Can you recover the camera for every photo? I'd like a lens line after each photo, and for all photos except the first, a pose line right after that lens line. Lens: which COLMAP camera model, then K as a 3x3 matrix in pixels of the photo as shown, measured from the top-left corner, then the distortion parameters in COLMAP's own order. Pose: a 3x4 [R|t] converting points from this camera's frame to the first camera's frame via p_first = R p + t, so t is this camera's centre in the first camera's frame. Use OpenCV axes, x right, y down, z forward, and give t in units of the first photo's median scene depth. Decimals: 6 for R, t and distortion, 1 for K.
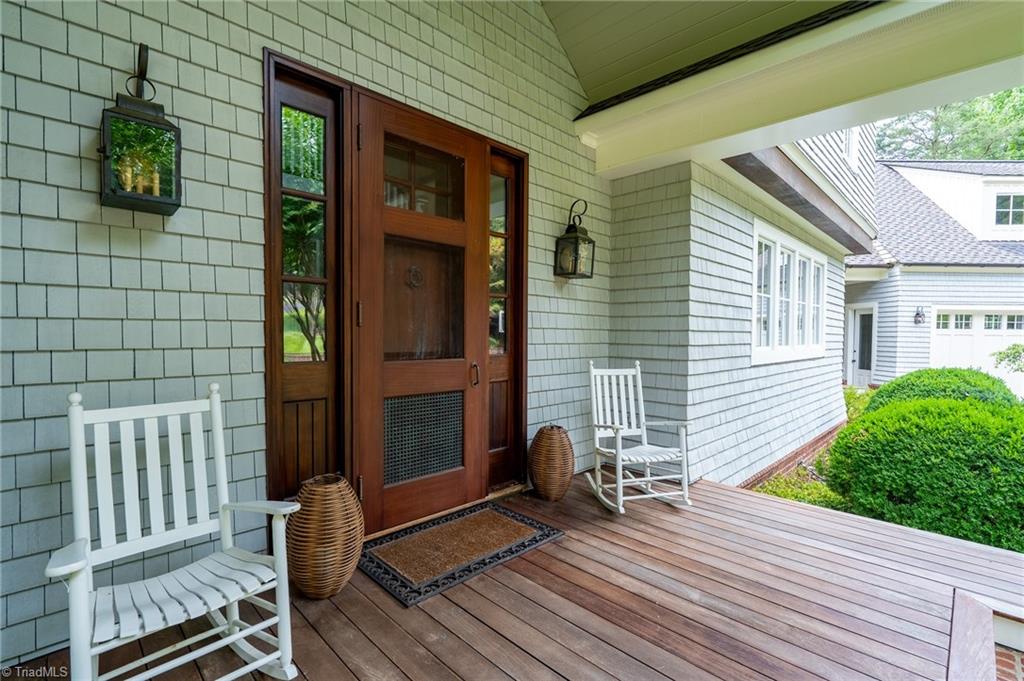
lens RADIAL K [[471.5, 0, 512.0], [0, 471.5, 340.5], [0, 0, 1]] dist [-0.002378, 0.000419]
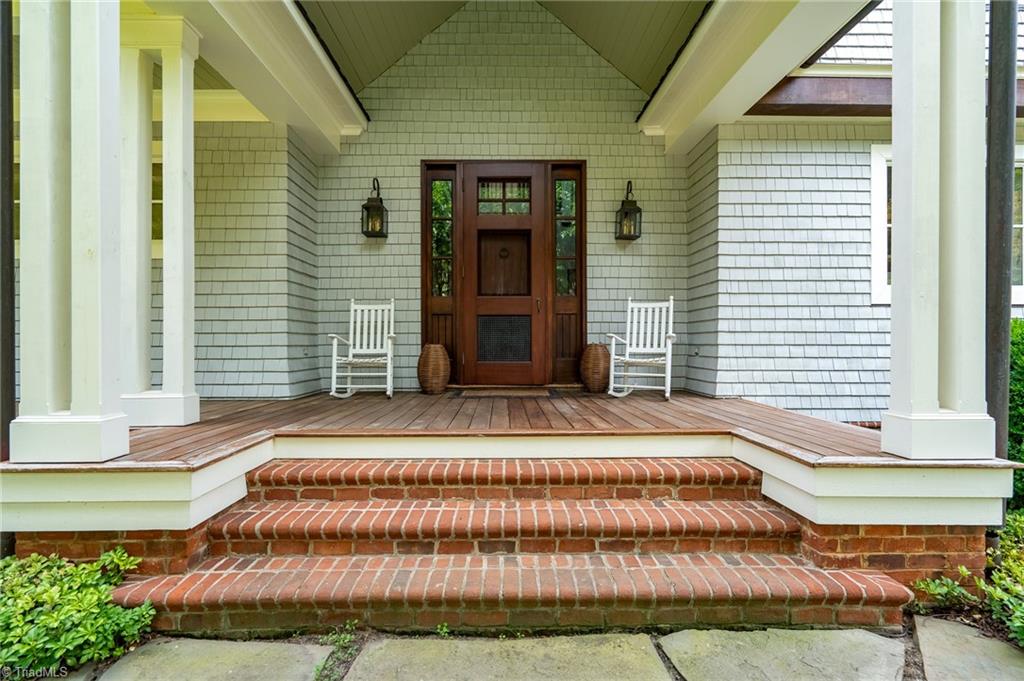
lens RADIAL K [[471.5, 0, 512.0], [0, 471.5, 340.5], [0, 0, 1]] dist [-0.002378, 0.000419]
pose [[0.704932, -0.015993, -0.709095, 0.974826], [-0.006520, 0.999557, -0.029026, 0.229232], [0.709245, 0.025084, 0.704516, -0.205153]]
